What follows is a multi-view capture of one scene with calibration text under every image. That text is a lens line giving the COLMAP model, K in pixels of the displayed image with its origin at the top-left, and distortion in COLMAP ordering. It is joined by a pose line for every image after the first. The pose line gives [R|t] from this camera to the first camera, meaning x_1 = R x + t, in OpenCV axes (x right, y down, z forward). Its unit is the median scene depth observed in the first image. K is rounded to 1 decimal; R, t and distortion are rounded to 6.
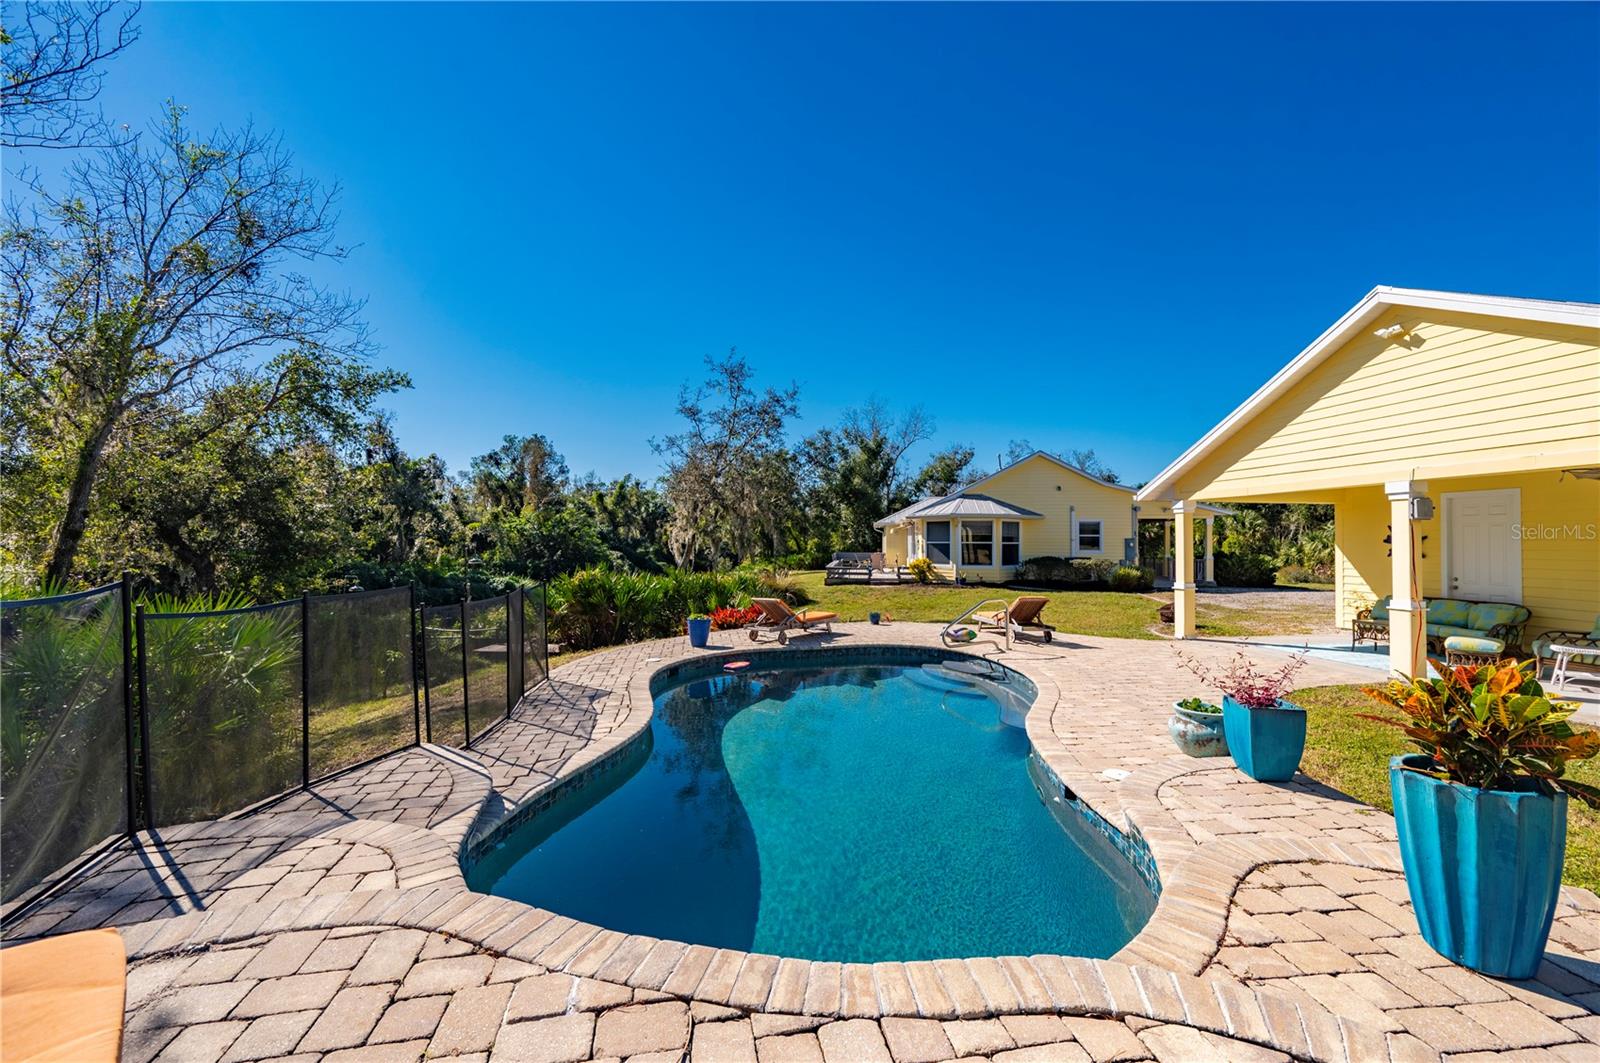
lens RADIAL K [[645.2, 0, 795.7], [0, 645.2, 541.0], [0, 0, 1]] dist [-0.001388, 0.000293]
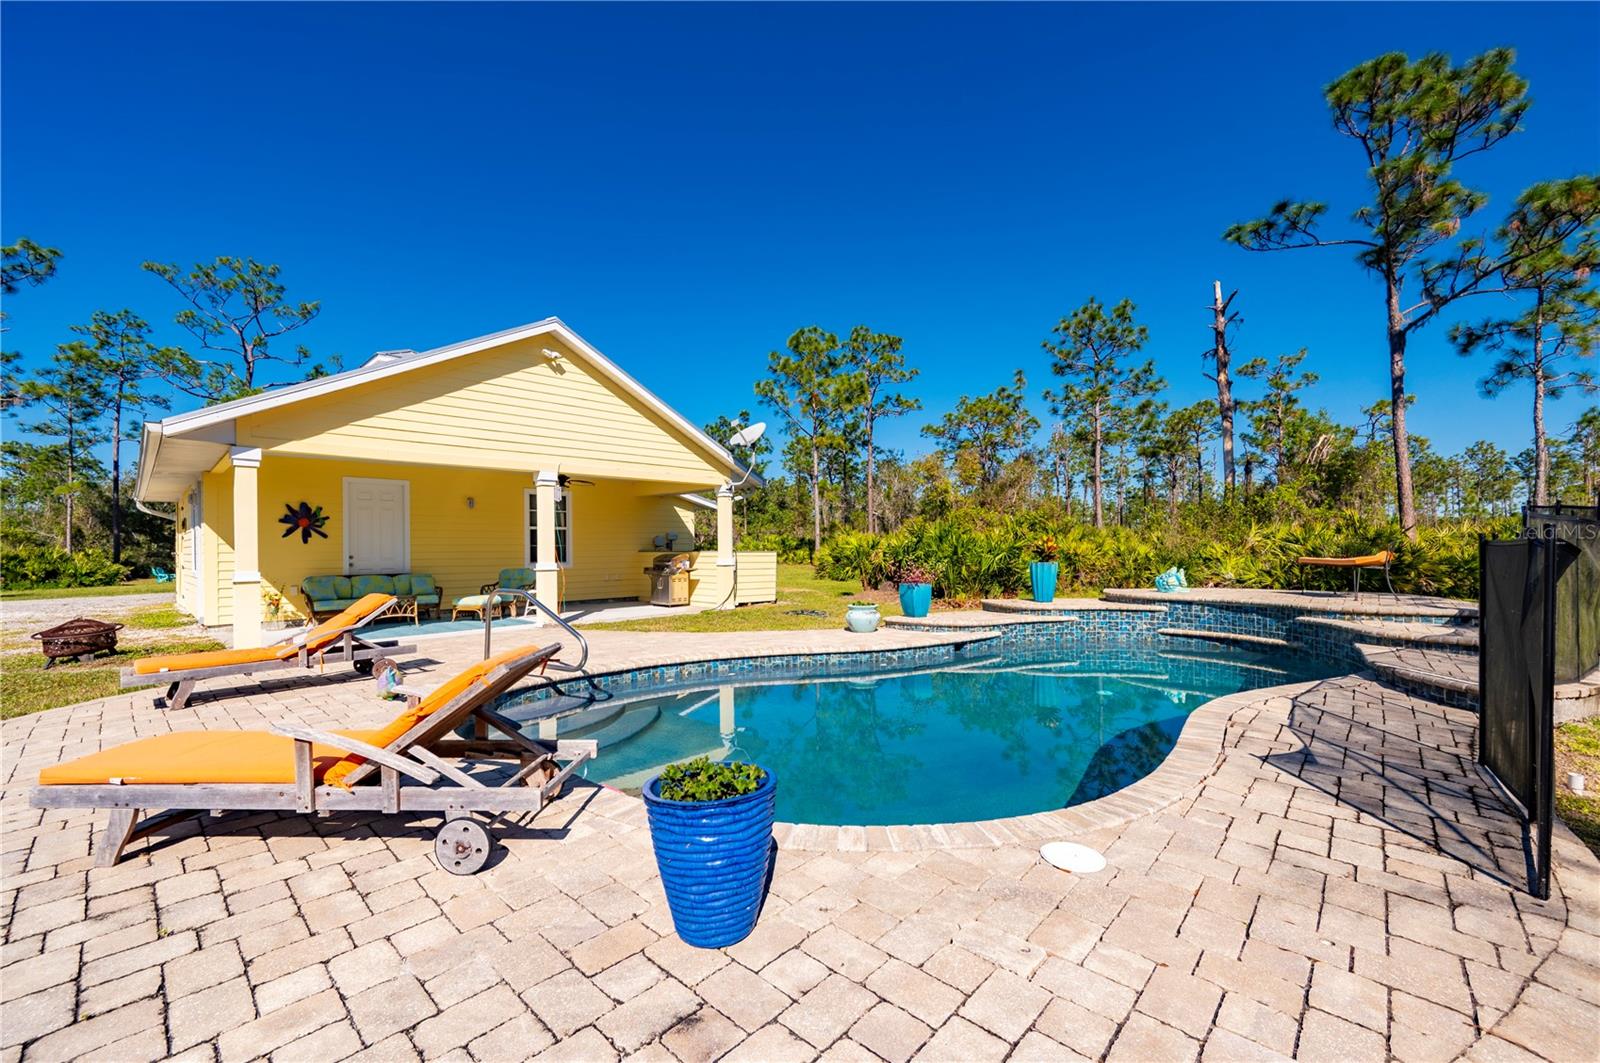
lens RADIAL K [[645.2, 0, 810.9], [0, 645.2, 547.6], [0, 0, 1]] dist [-0.001388, 0.000293]
pose [[-0.623412, 0.006303, 0.781868, -0.263440], [0.010545, 0.999944, 0.000347, 0.042929], [-0.781823, 0.008461, -0.623444, 0.908892]]
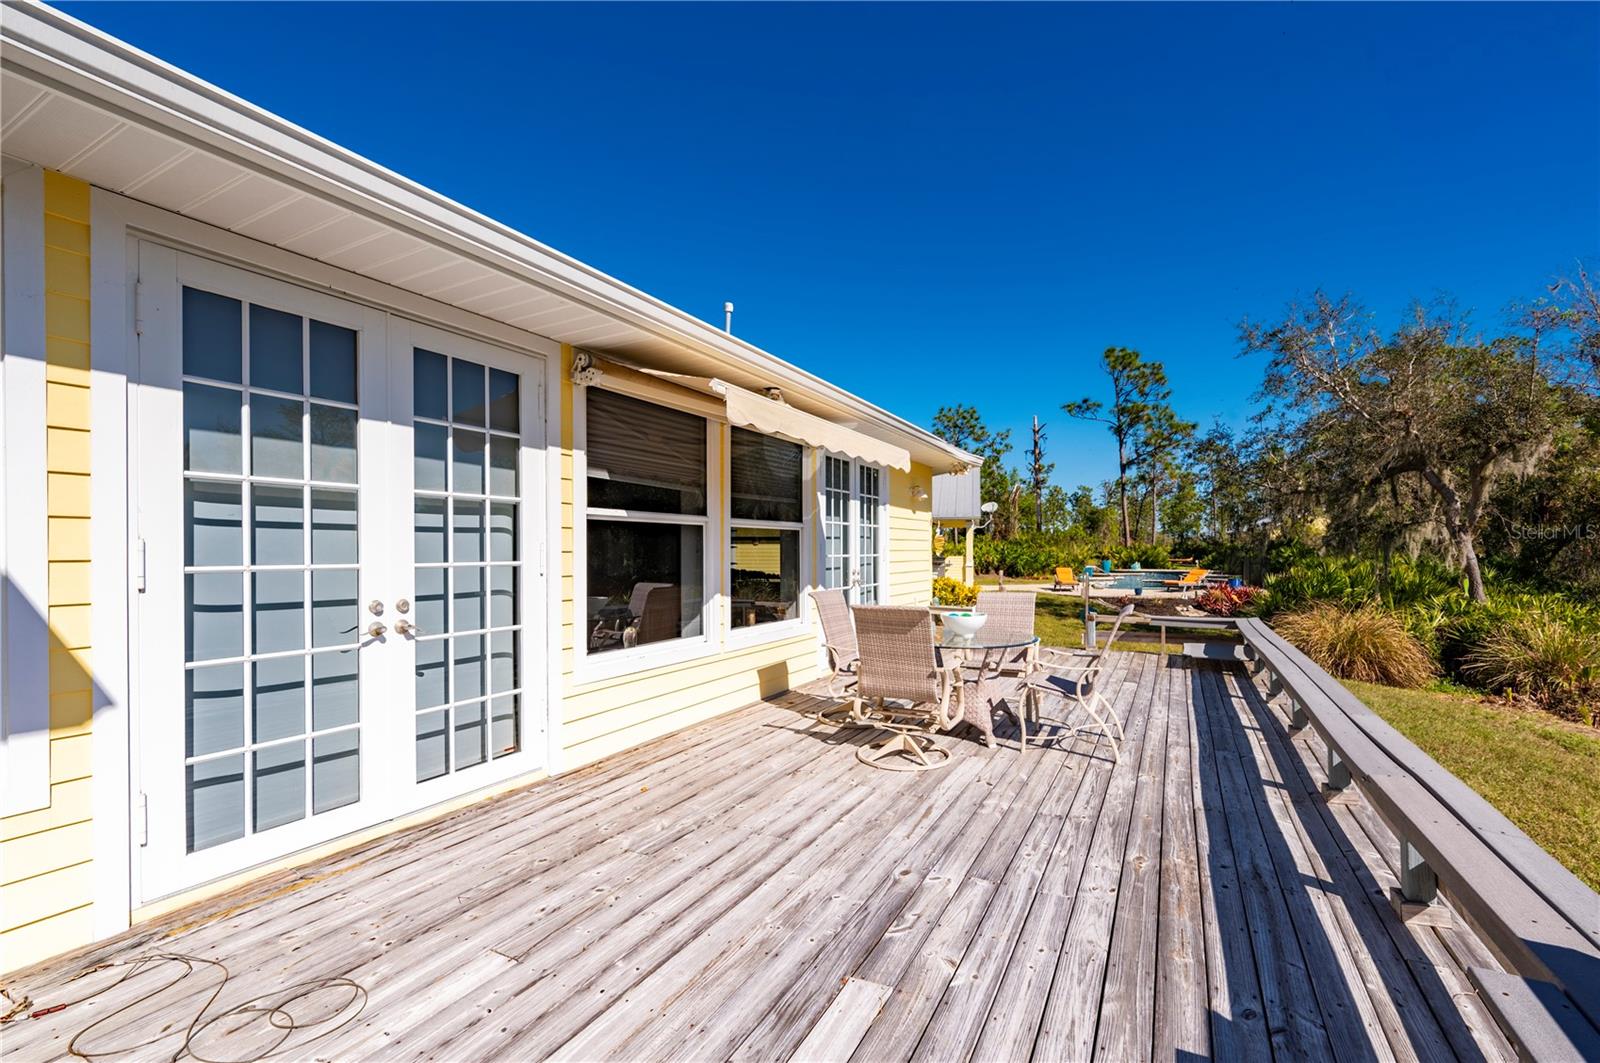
lens RADIAL K [[690.4, 0, 824.7], [0, 690.4, 545.4], [0, 0, 1]] dist [-0.002867, -0.000079]
pose [[-0.937010, -0.002297, 0.349296, 0.261157], [-0.003169, 0.999993, -0.001925, 0.015229], [-0.349289, -0.002911, -0.937010, 2.985936]]
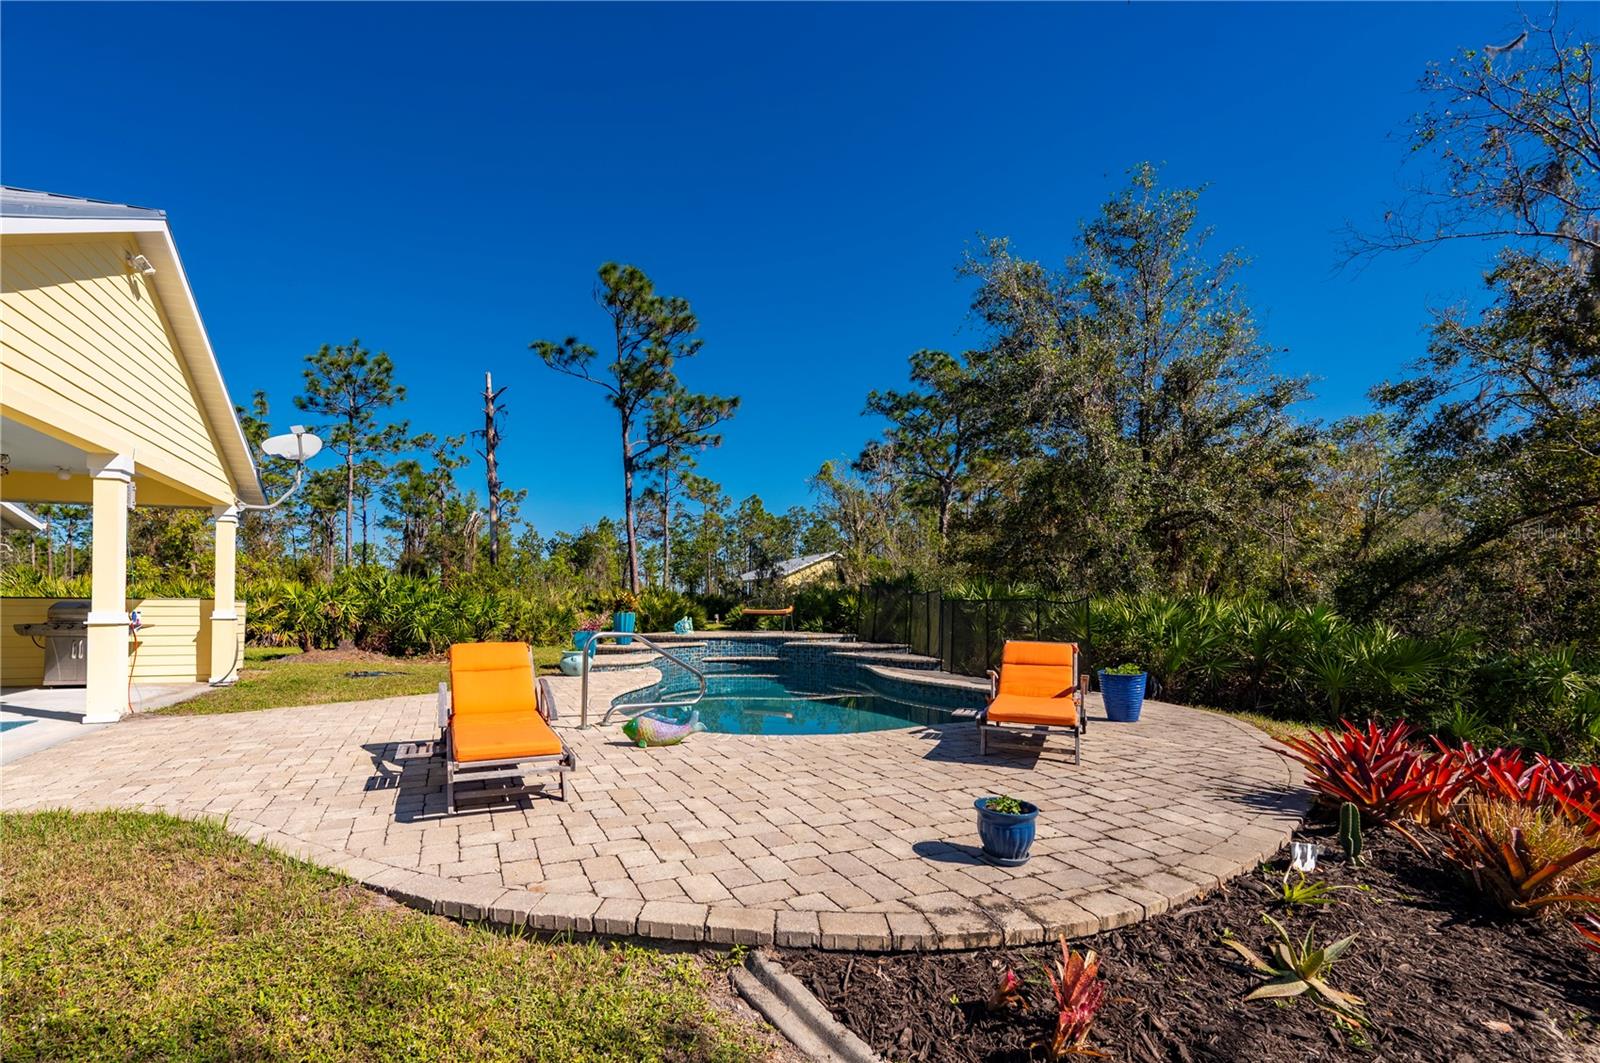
lens RADIAL K [[703.9, 0, 704.7], [0, 703.9, 604.0], [0, 0, 1]] dist [-0.004931, 0.000030]
pose [[-0.979102, -0.005738, -0.203289, 0.275633], [-0.005391, 0.999983, -0.002262, 0.052176], [0.203298, -0.001119, -0.979116, 1.268699]]
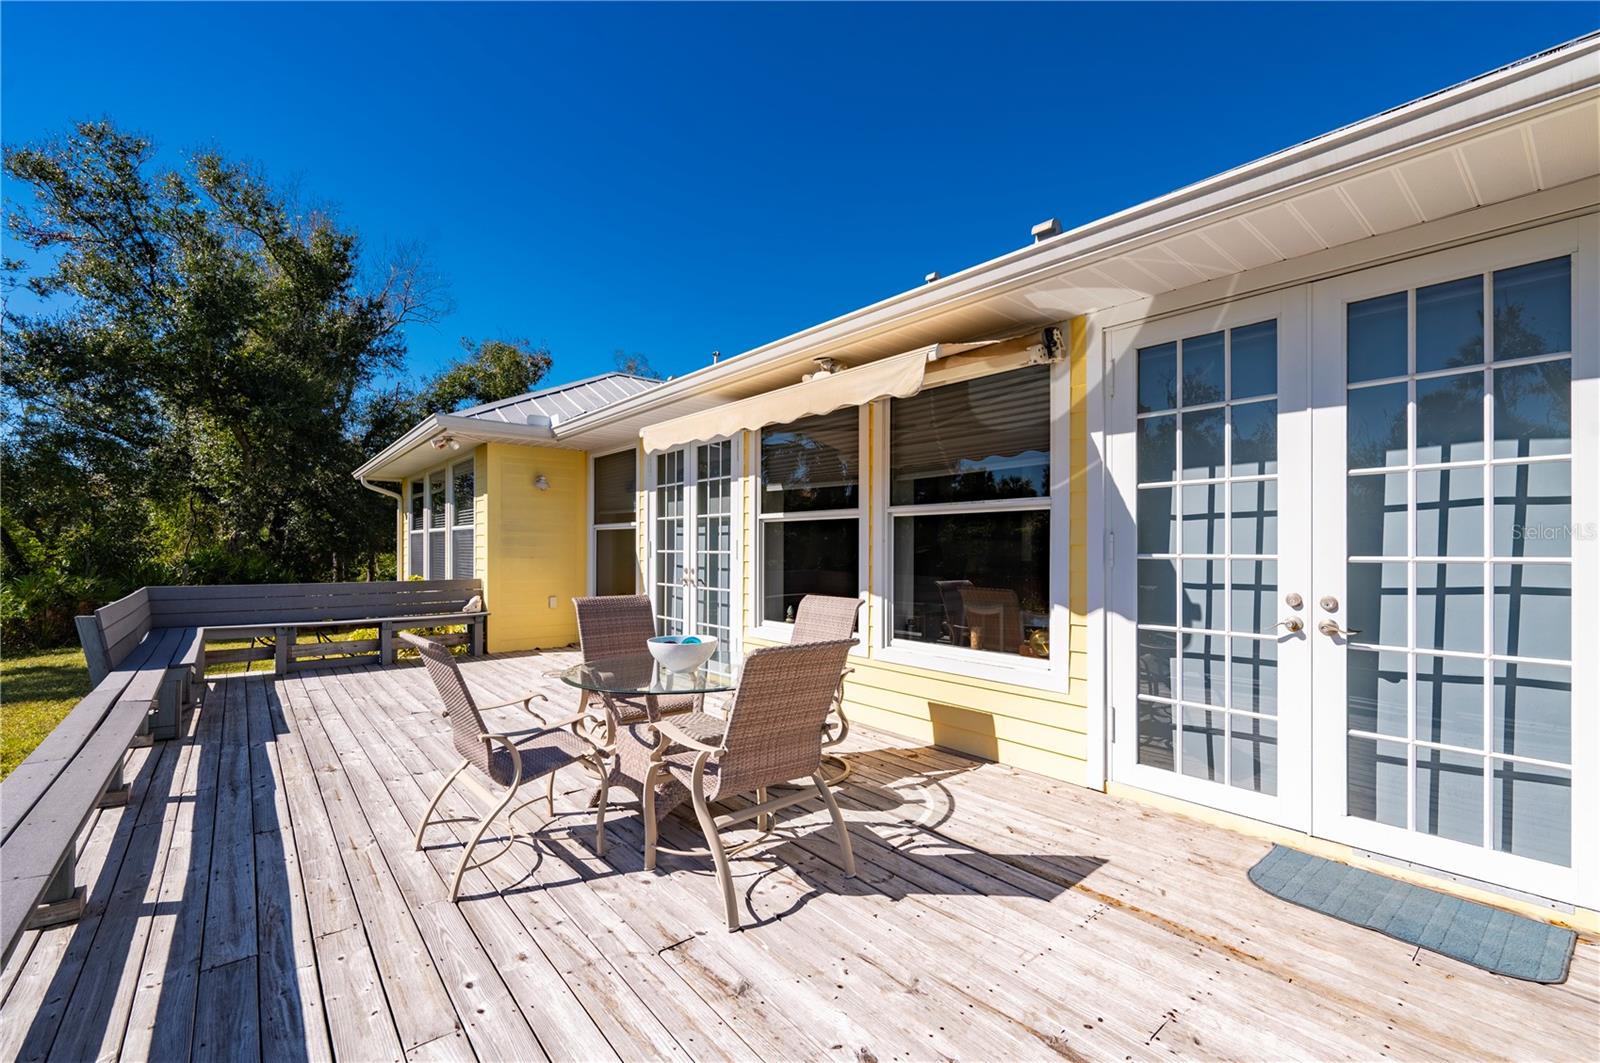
lens RADIAL K [[690.4, 0, 815.0], [0, 690.4, 547.7], [0, 0, 1]] dist [-0.002867, -0.000079]
pose [[0.690882, -0.002703, 0.722962, 0.160240], [-0.000663, 0.999990, 0.004373, 0.017630], [-0.722967, -0.003501, 0.690874, 2.305014]]
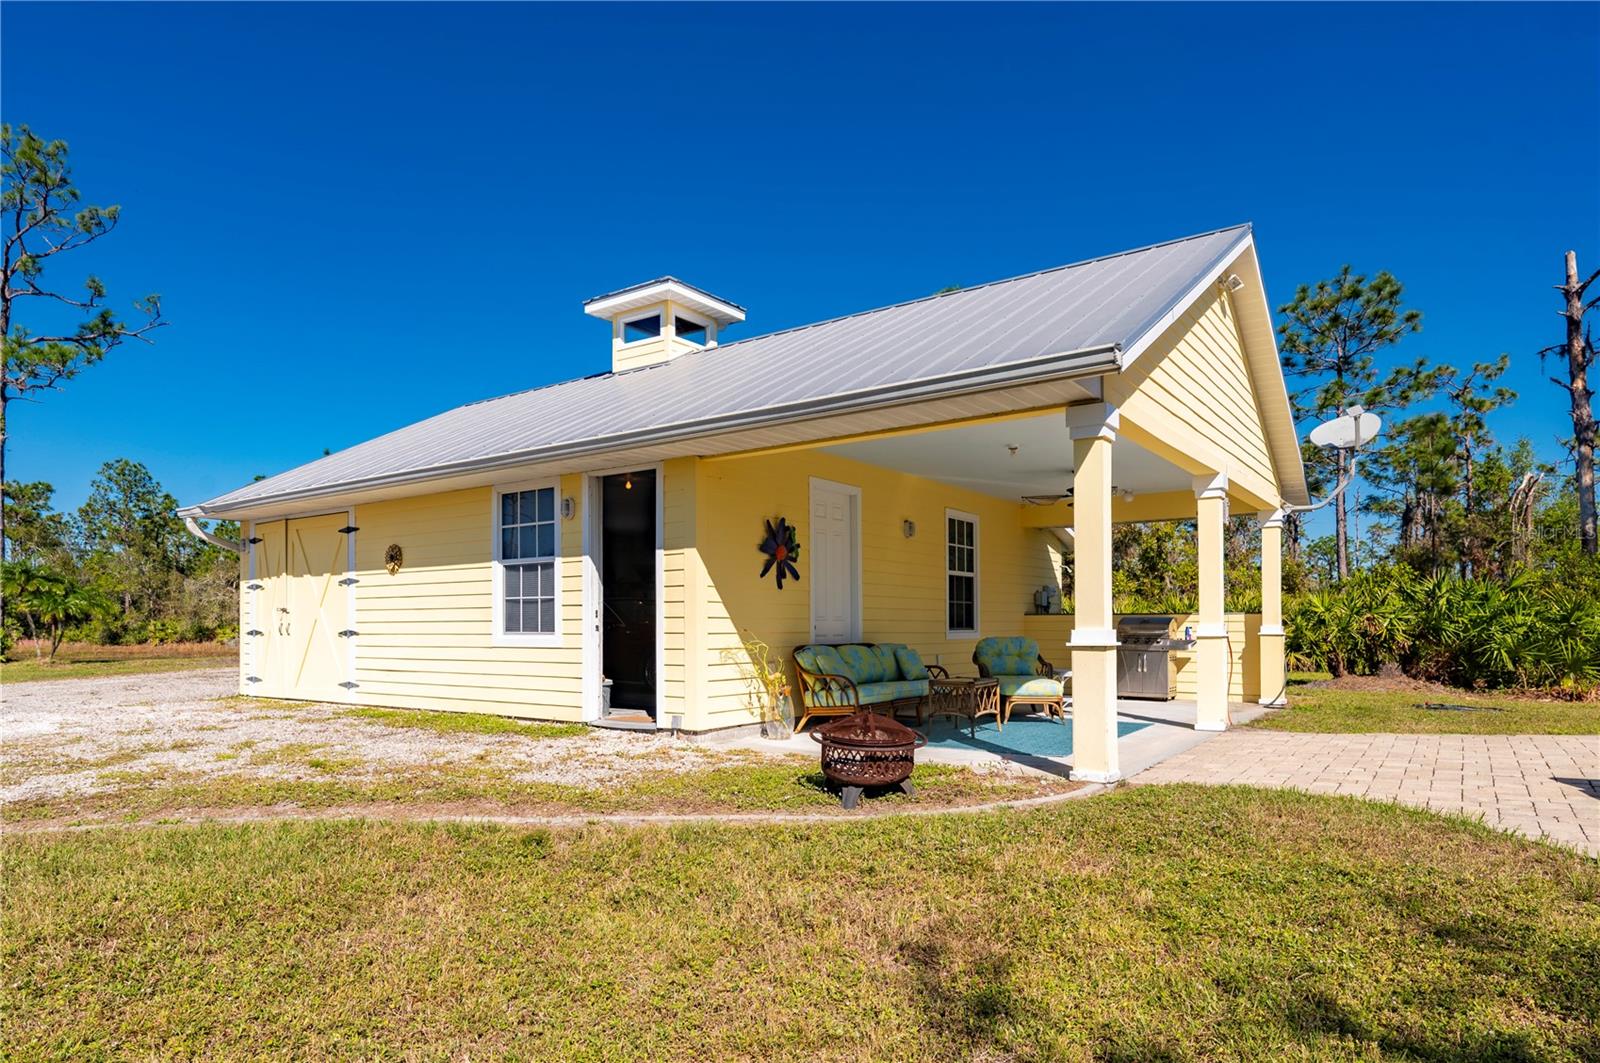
lens RADIAL K [[945.5, 0, 770.8], [0, 945.5, 607.1], [0, 0, 1]] dist [0.000377, -0.001590]
pose [[-0.715030, 0.013866, 0.698956, 0.336877], [0.002957, 0.999854, -0.016810, 0.056953], [-0.699087, -0.009953, -0.714967, 1.435145]]
